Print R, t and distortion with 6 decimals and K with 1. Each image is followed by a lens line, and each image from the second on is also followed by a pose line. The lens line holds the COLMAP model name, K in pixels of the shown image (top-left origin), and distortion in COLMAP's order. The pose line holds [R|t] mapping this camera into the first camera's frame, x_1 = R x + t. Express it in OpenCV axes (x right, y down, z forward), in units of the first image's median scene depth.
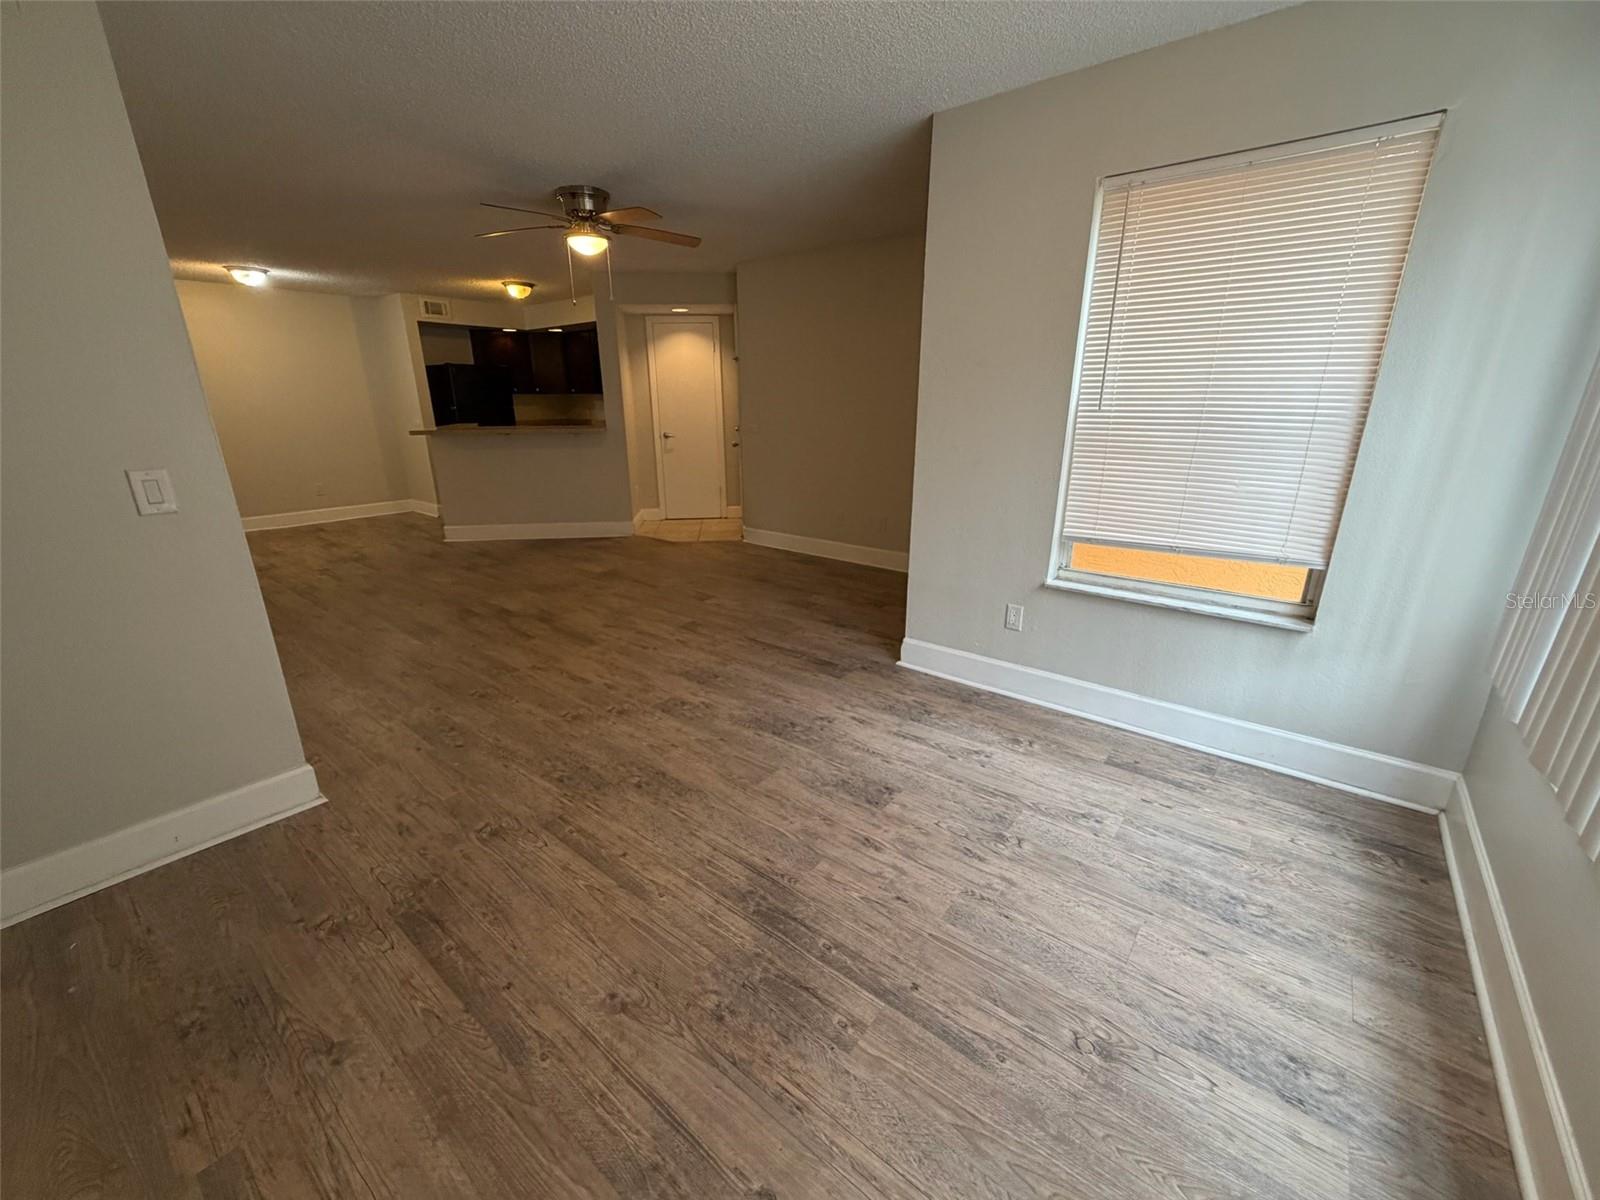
lens RADIAL K [[637.1, 0, 800.0], [0, 637.1, 600.0], [0, 0, 1]] dist [0.000362, 0.000048]
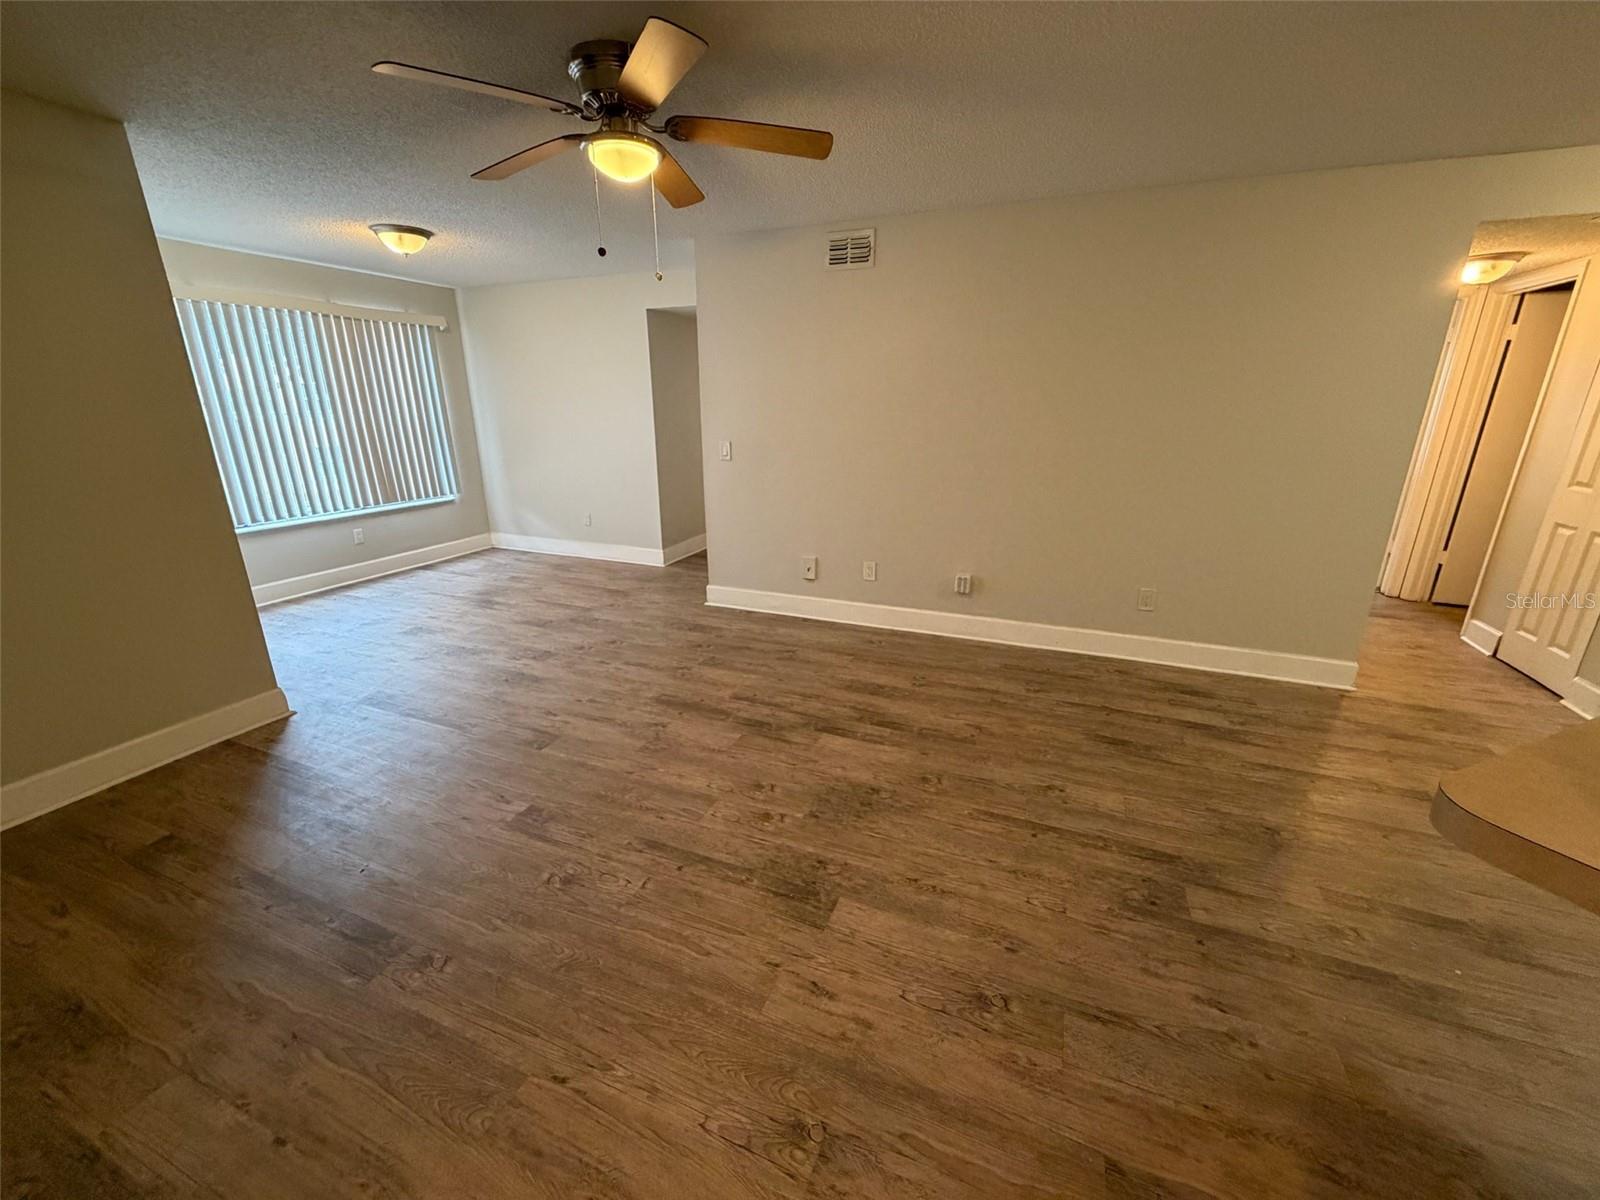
lens RADIAL K [[637.1, 0, 800.0], [0, 637.1, 600.0], [0, 0, 1]] dist [0.000362, 0.000048]
pose [[-0.959587, 0.089684, -0.266739, -0.274933], [-0.079780, 0.822273, 0.563474, -0.527337], [0.269867, 0.561983, -0.781887, 1.570037]]
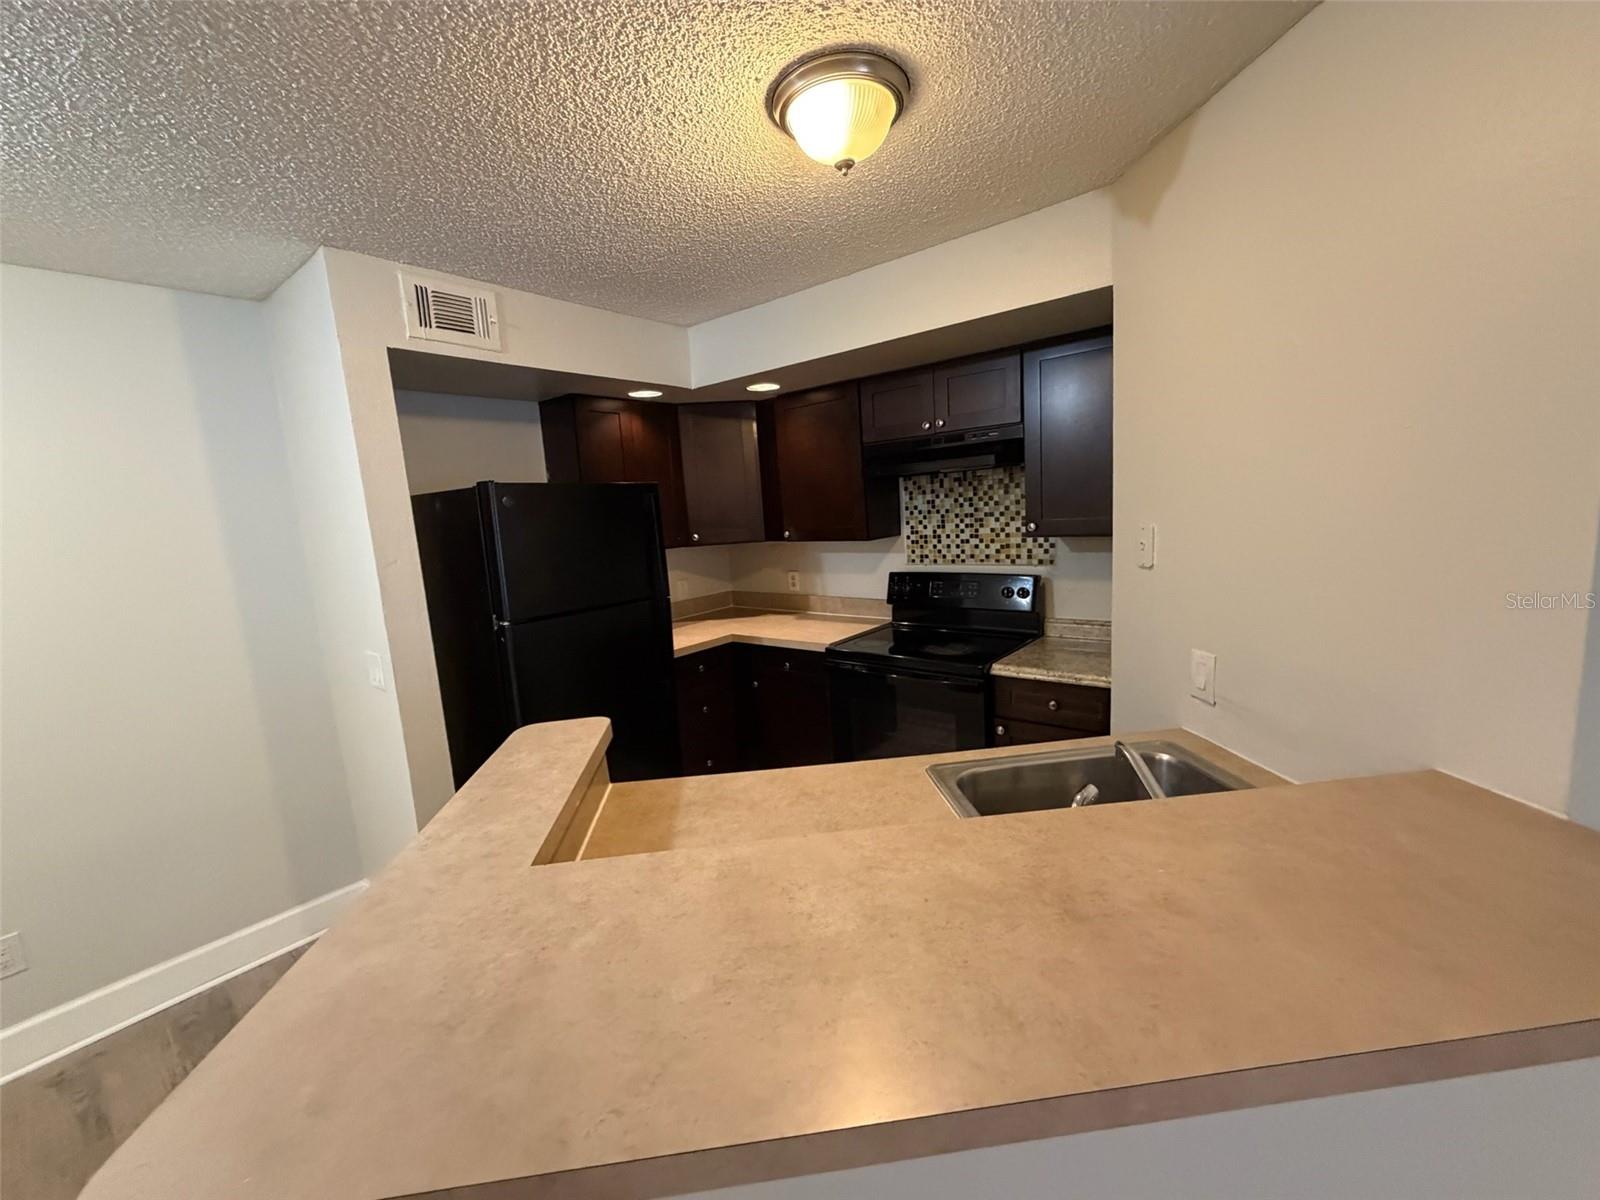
lens RADIAL K [[637.1, 0, 800.0], [0, 637.1, 600.0], [0, 0, 1]] dist [0.000362, 0.000048]
pose [[0.998159, -0.058549, -0.015823, -0.747358], [0.055240, 0.985350, -0.161348, -0.482338], [0.025038, 0.160177, 0.986771, 1.325239]]
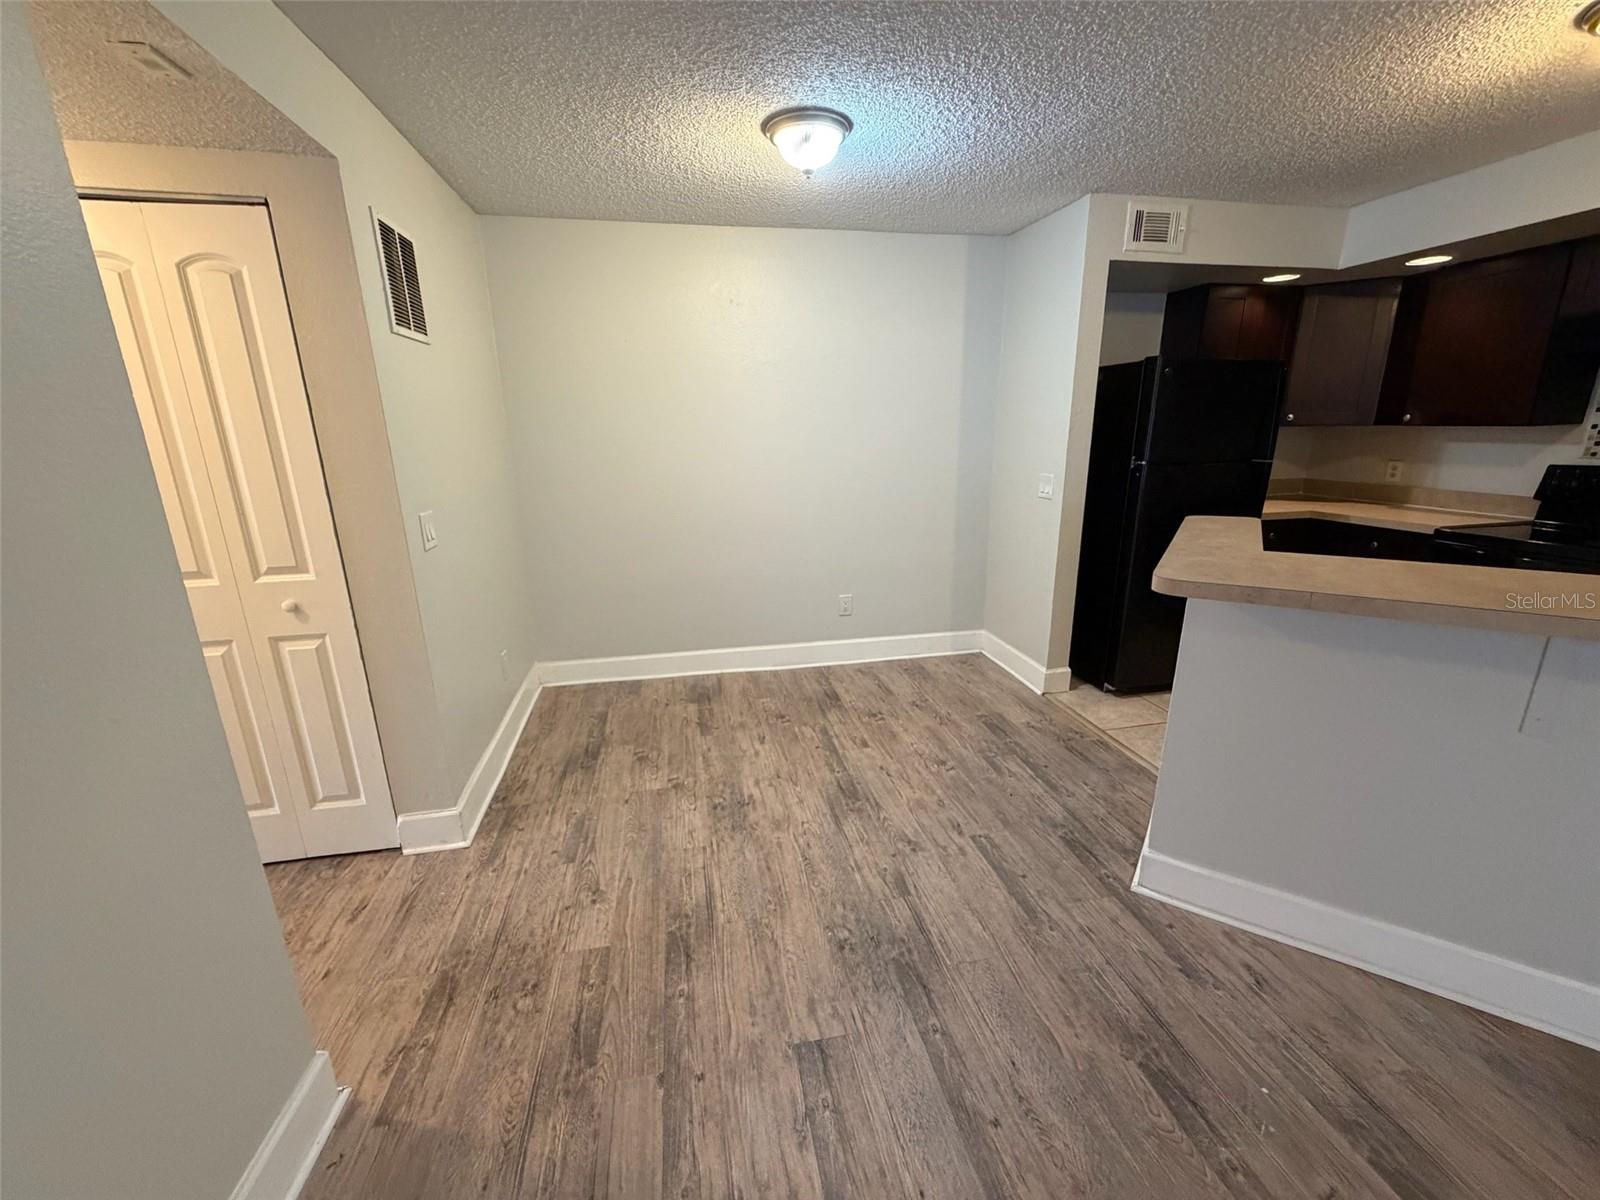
lens RADIAL K [[637.1, 0, 800.0], [0, 637.1, 600.0], [0, 0, 1]] dist [0.000362, 0.000048]
pose [[0.762580, 0.162546, -0.626139, -0.819831], [-0.185390, 0.982231, 0.029200, -0.345998], [0.619759, 0.093812, 0.779165, 1.018984]]
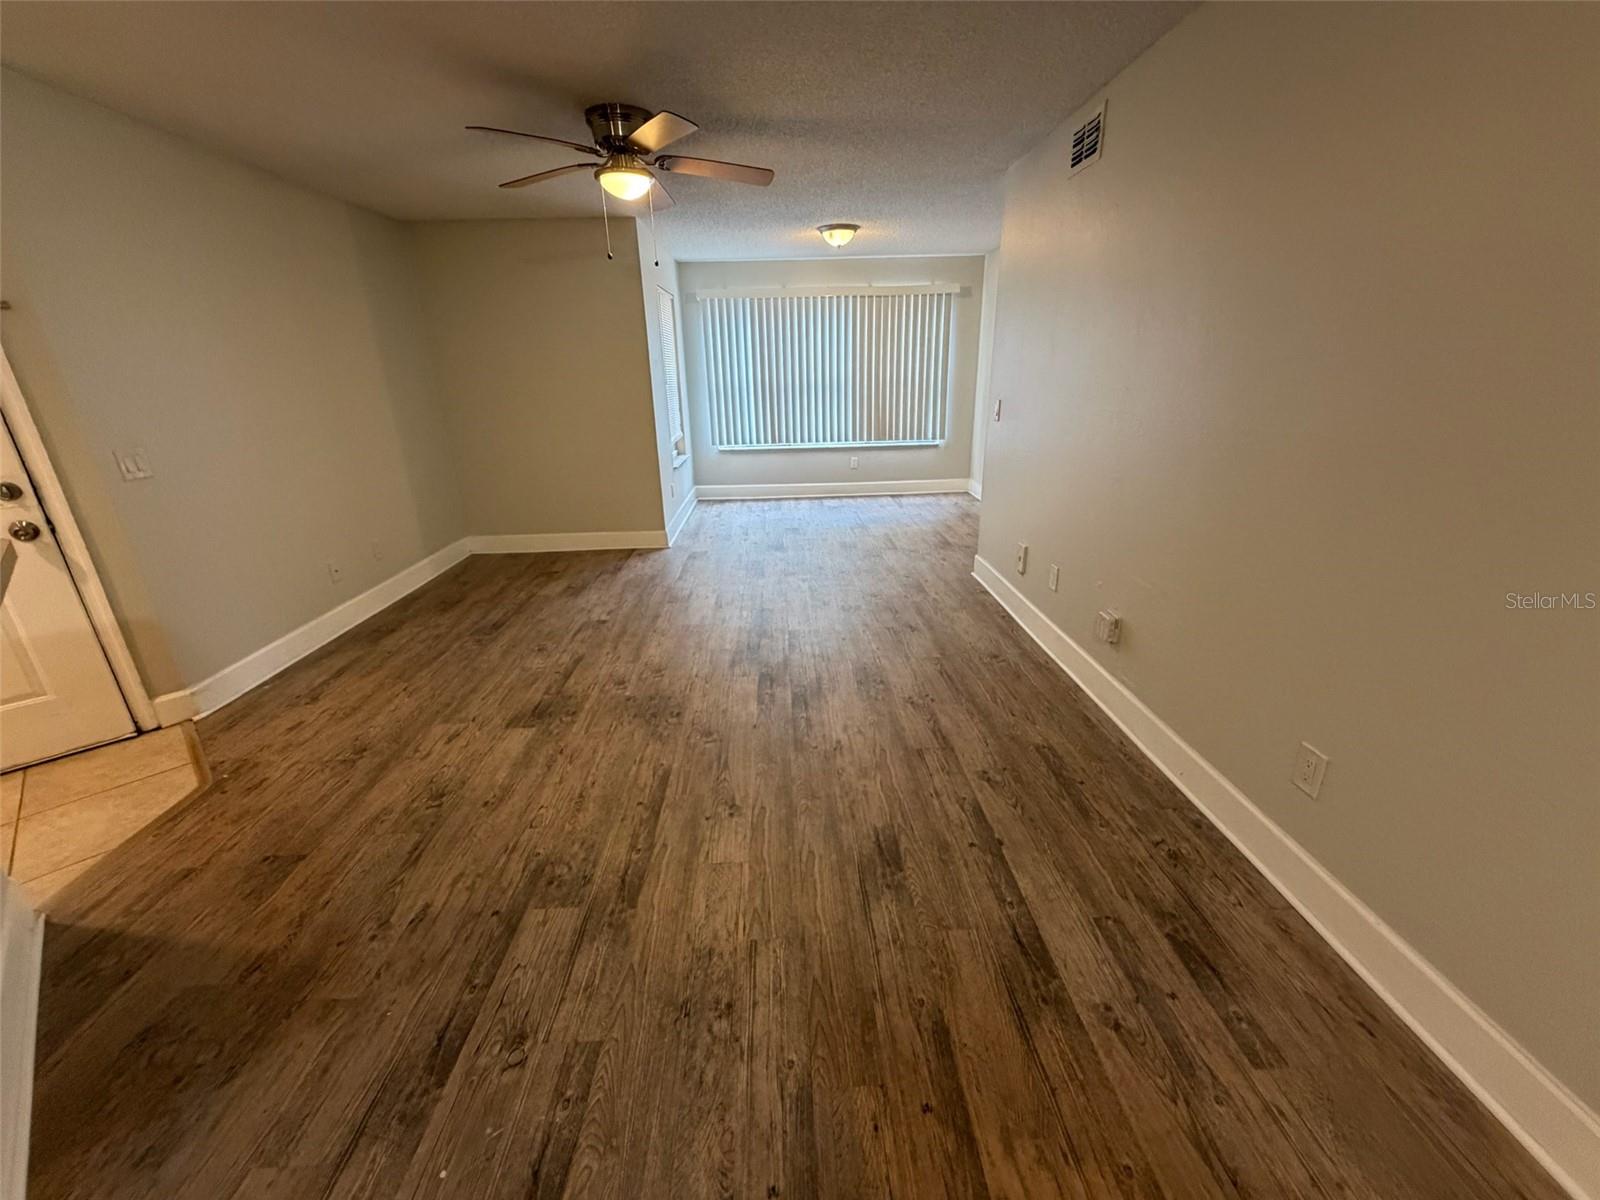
lens RADIAL K [[637.1, 0, 800.0], [0, 637.1, 600.0], [0, 0, 1]] dist [0.000362, 0.000048]
pose [[-0.655982, -0.241309, 0.715162, -1.065644], [0.253114, 0.822317, 0.509634, -0.450696], [-0.711070, 0.515329, -0.478347, 1.375558]]
